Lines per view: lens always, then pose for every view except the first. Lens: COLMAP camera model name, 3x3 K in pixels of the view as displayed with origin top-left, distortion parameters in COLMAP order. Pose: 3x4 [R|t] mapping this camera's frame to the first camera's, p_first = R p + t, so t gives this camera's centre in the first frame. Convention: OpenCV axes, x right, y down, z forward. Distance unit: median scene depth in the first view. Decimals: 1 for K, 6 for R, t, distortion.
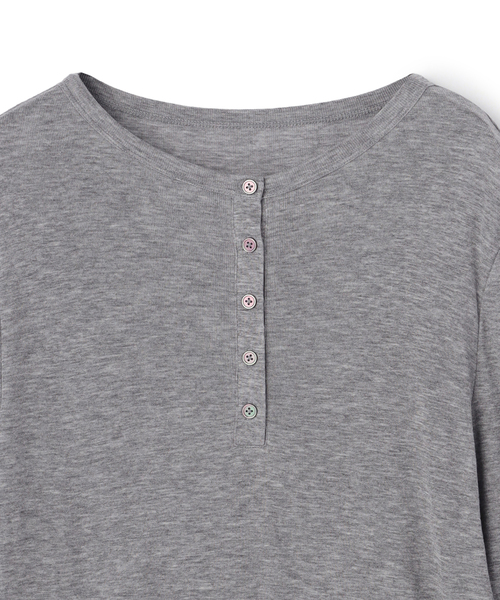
lens RADIAL K [[1753.9, 0, 252.0], [0, 1753.9, 298.4], [0, 0, 1]] dist [0.141372, 0.000000]
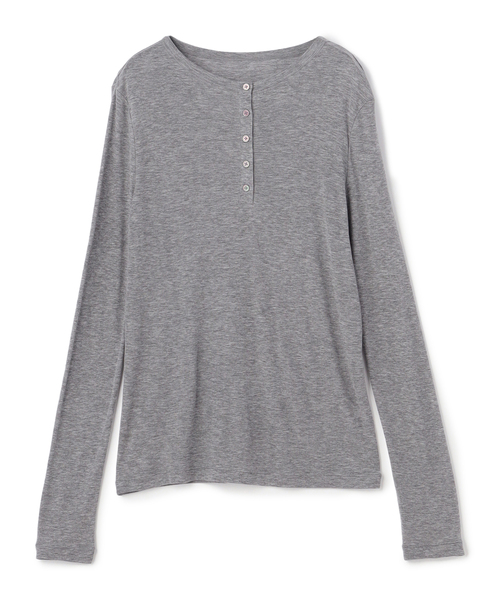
lens RADIAL K [[1753.9, 0, 246.3], [0, 1753.9, 301.8], [0, 0, 1]] dist [0.141372, 0.000000]
pose [[0.999999, -0.000126, 0.001518, -0.004606], [0.000119, 0.999989, 0.004756, 0.198313], [-0.001518, -0.004756, 0.999988, -1.230908]]
